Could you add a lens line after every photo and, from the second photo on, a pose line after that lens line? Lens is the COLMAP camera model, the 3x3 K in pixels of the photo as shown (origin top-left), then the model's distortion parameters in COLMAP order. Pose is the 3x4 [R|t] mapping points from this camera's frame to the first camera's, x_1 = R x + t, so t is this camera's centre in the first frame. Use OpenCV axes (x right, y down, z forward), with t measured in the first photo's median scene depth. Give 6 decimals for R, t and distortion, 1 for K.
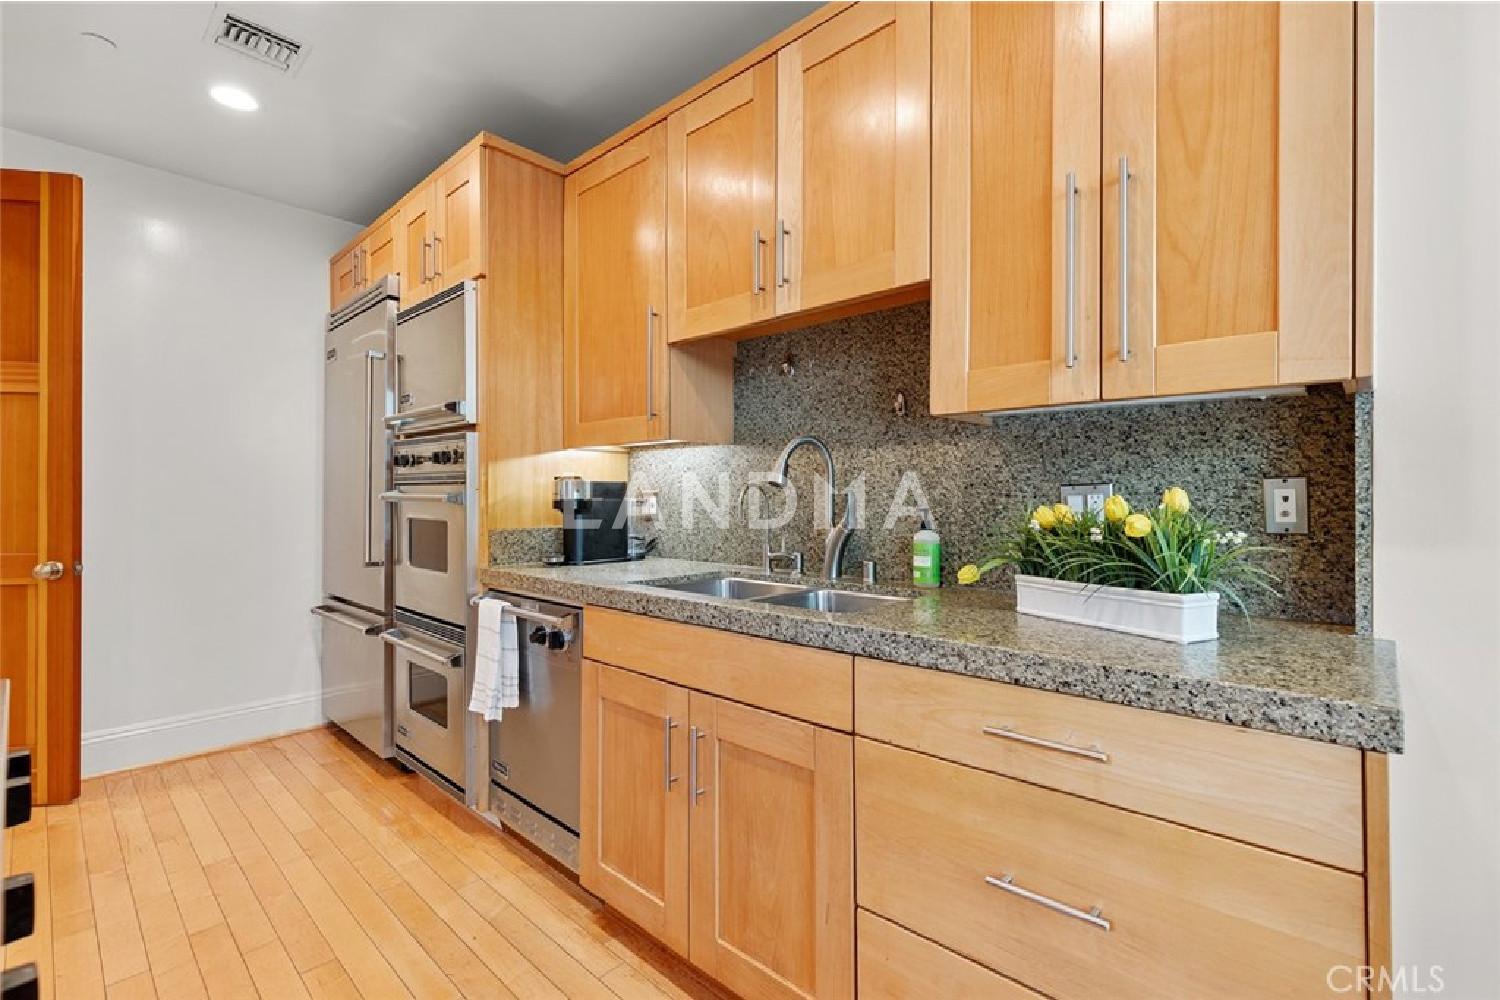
lens RADIAL K [[674.6, 0, 745.5], [0, 674.6, 491.4], [0, 0, 1]] dist [0.006288, 0.000434]
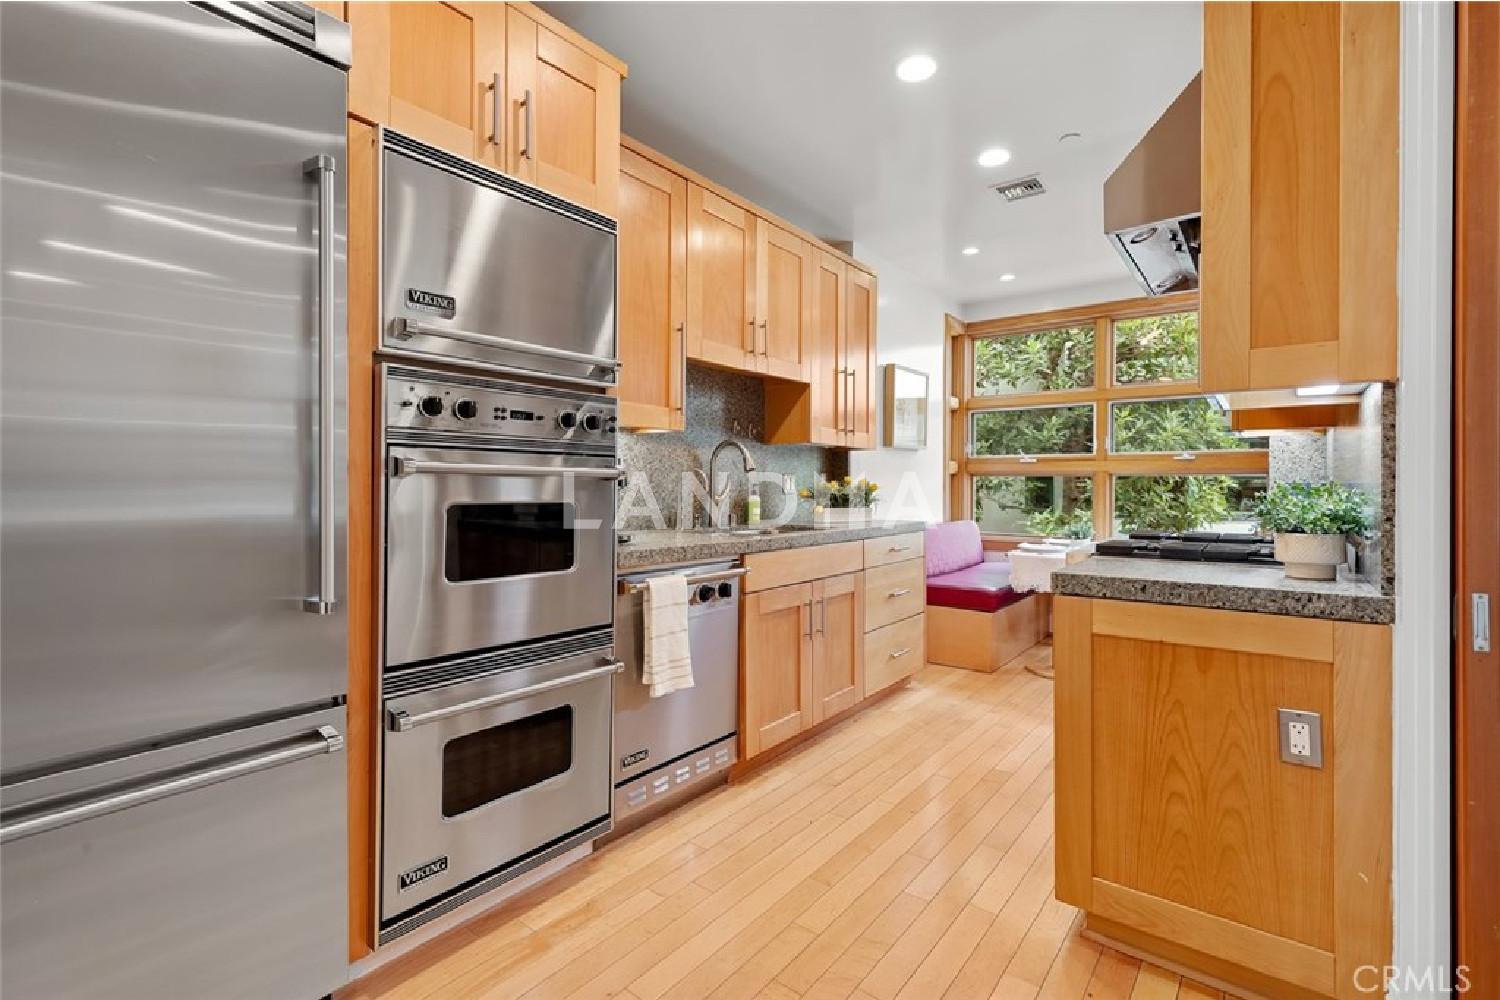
lens RADIAL K [[674.6, 0, 752.6], [0, 674.6, 487.4], [0, 0, 1]] dist [0.006288, 0.000434]
pose [[-0.086738, -0.005082, 0.996218, -1.382104], [-0.010205, 0.999939, 0.004213, 0.023129], [-0.996179, -0.009801, -0.086784, 0.963434]]
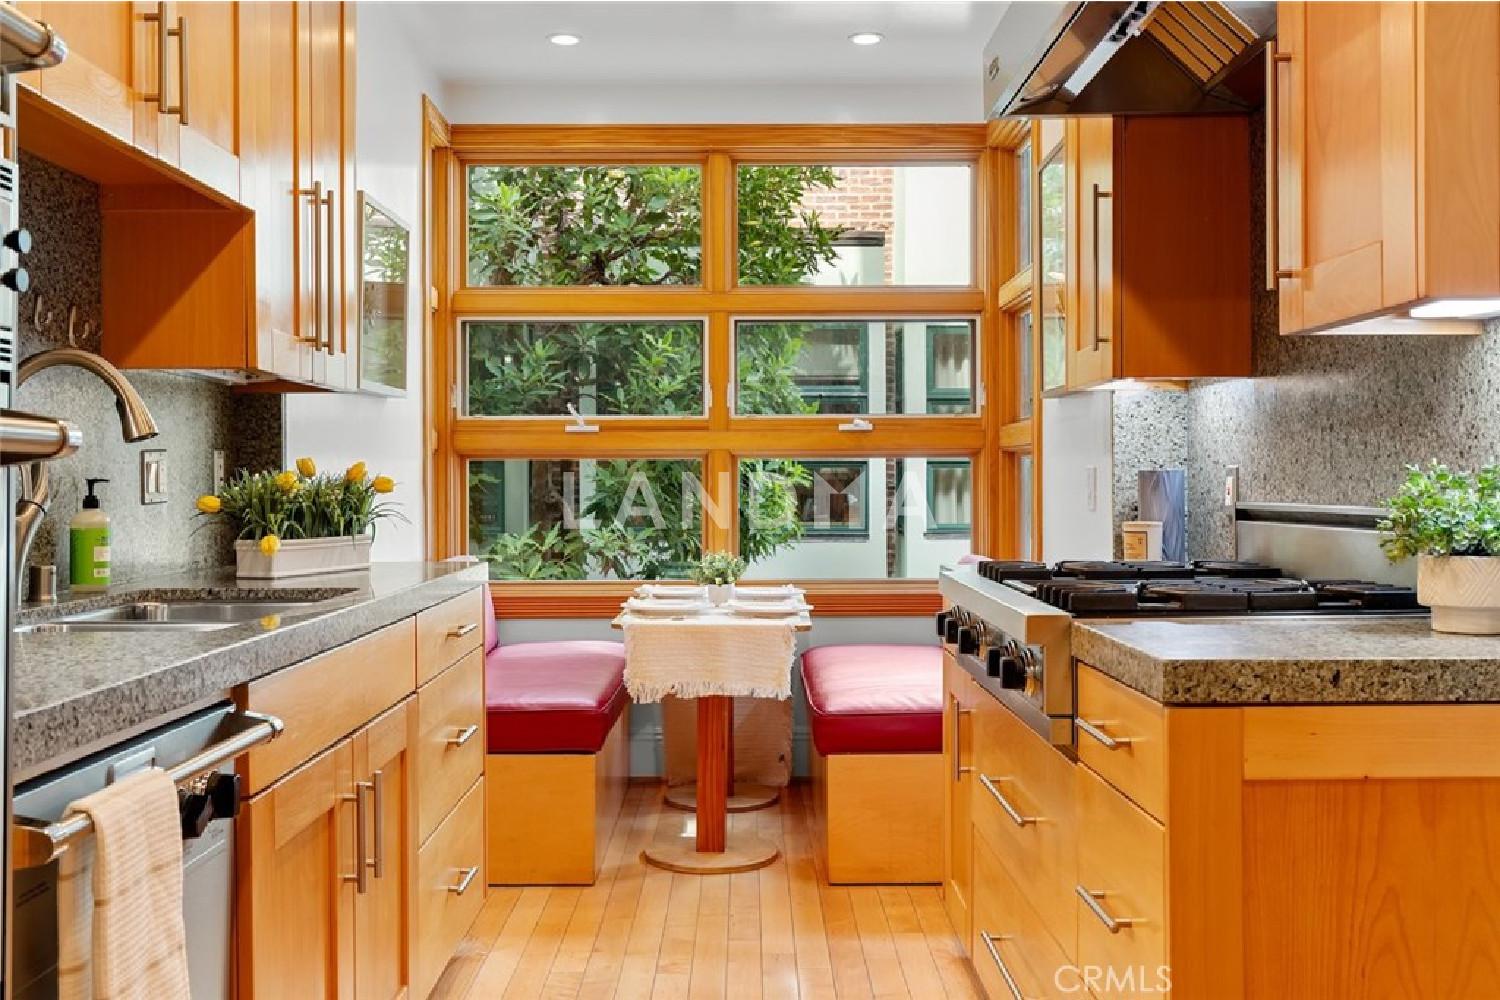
lens RADIAL K [[1406.7, 0, 756.5], [0, 1406.7, 476.1], [0, 0, 1]] dist [0.012523, 0.000000]
pose [[-0.695007, 0.003717, 0.718993, -1.025728], [-0.001622, 0.999976, -0.006737, 0.026771], [-0.719001, -0.005849, -0.694984, 1.239689]]
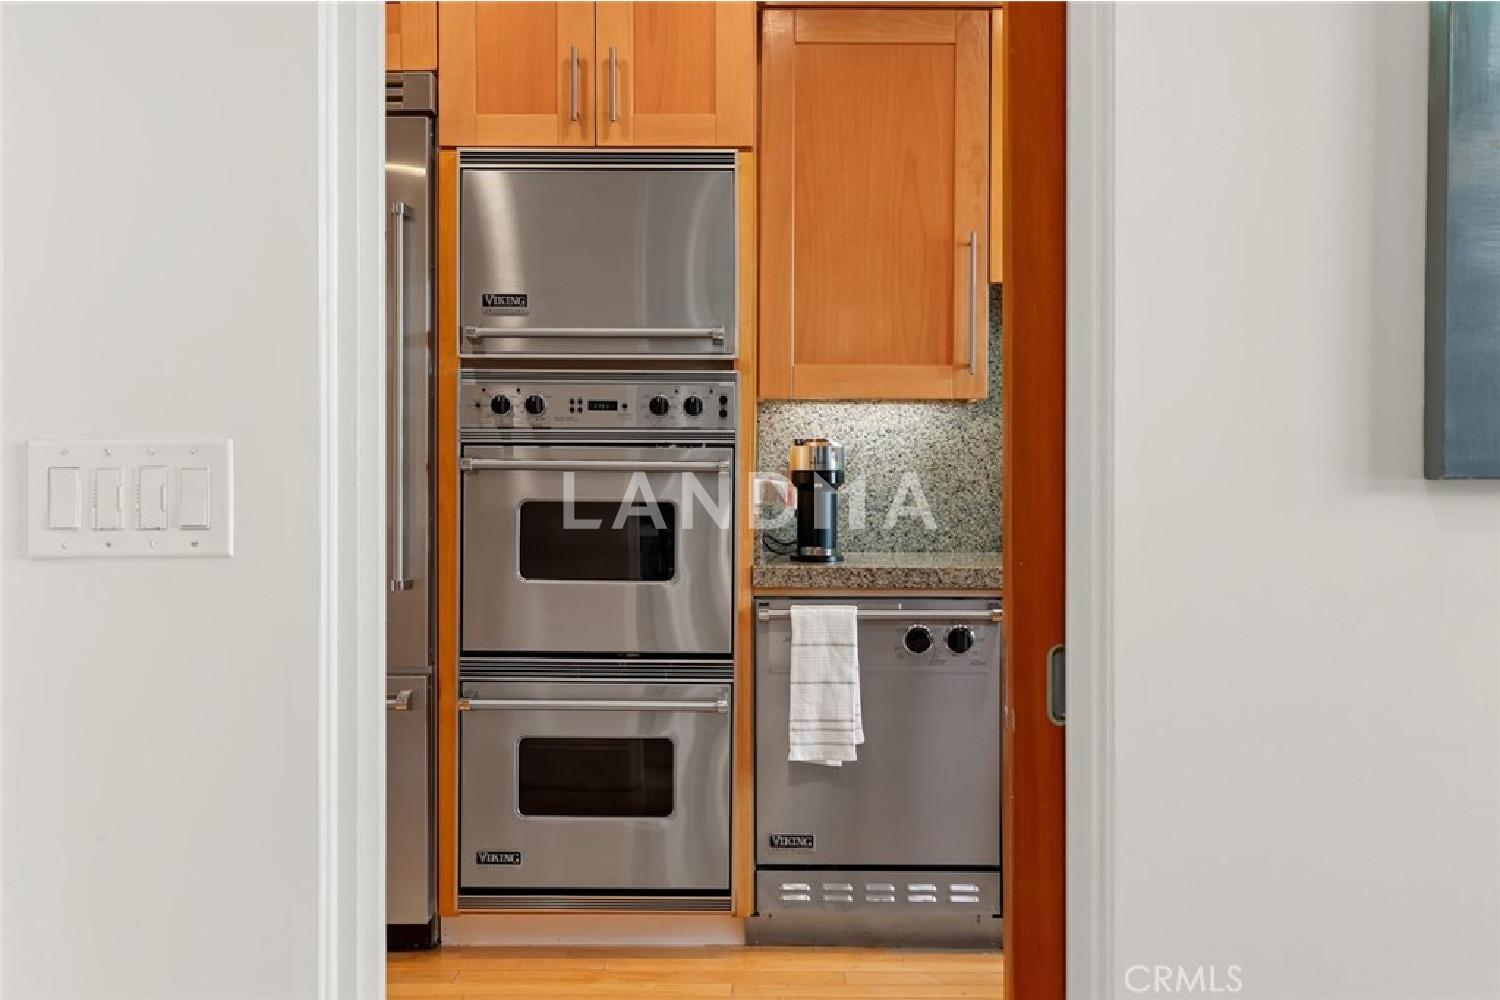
lens RADIAL K [[1435.5, 0, 745.2], [0, 1435.5, 499.4], [0, 0, 1]] dist [-0.002613, 0.000000]
pose [[0.732327, -0.008000, 0.680906, -1.506373], [-0.005086, 0.999839, 0.017218, 0.017912], [-0.680934, -0.016073, 0.732169, -0.087081]]
